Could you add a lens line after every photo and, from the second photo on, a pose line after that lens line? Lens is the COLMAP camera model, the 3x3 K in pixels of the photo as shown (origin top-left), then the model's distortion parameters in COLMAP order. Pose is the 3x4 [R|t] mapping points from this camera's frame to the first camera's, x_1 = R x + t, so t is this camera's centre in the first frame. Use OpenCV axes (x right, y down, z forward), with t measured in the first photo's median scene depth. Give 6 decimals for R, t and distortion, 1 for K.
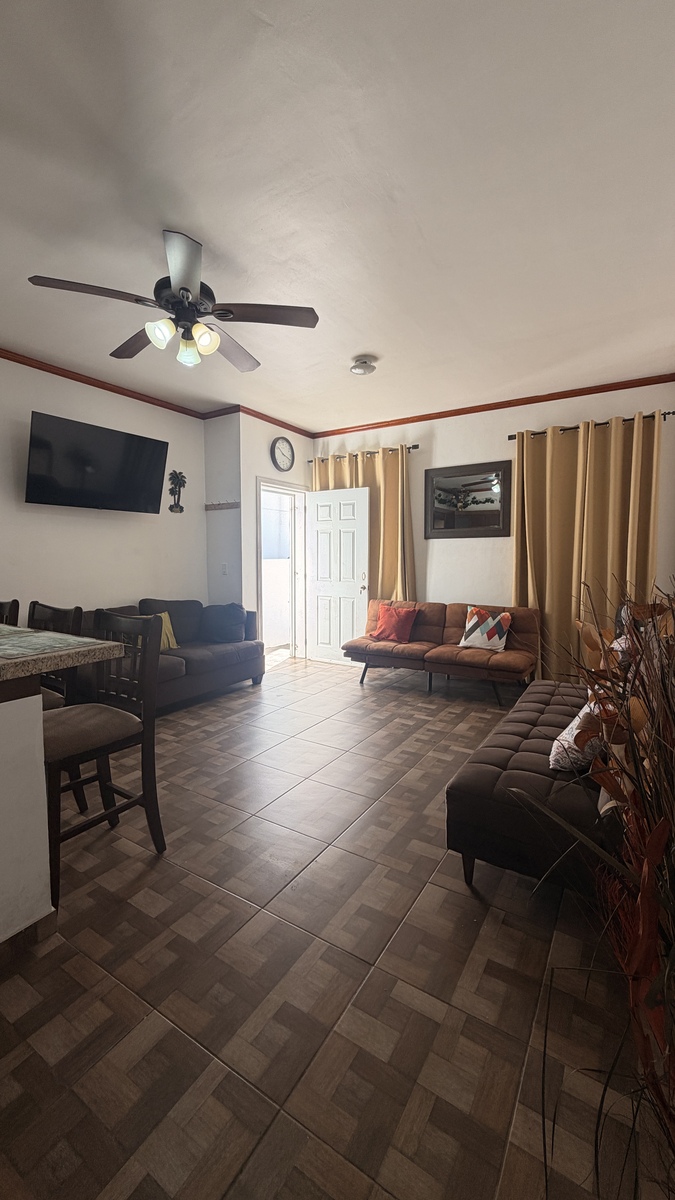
lens RADIAL K [[471.7, 0, 341.3], [0, 471.7, 594.3], [0, 0, 1]] dist [-0.010313, 0.001630]
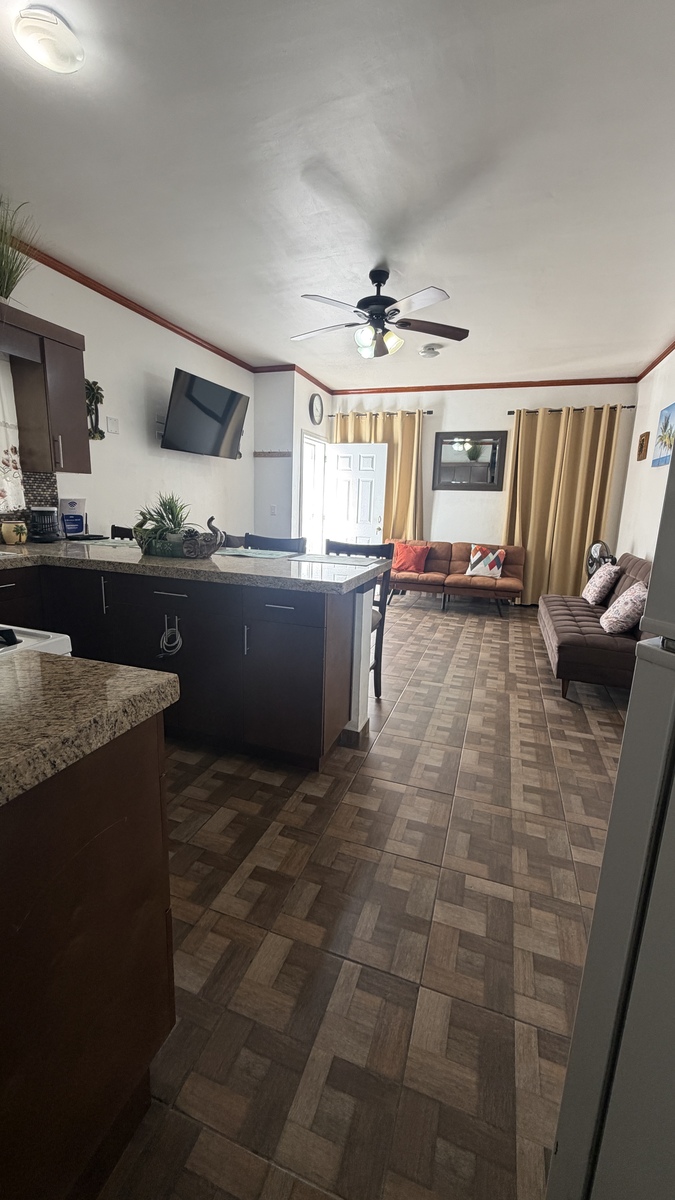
lens RADIAL K [[471.7, 0, 339.0], [0, 471.7, 593.3], [0, 0, 1]] dist [-0.010313, 0.001630]
pose [[0.975265, -0.010220, 0.220800, -0.370079], [-0.015974, 0.993060, 0.116522, 0.012893], [-0.220459, -0.117167, 0.968334, -0.189889]]
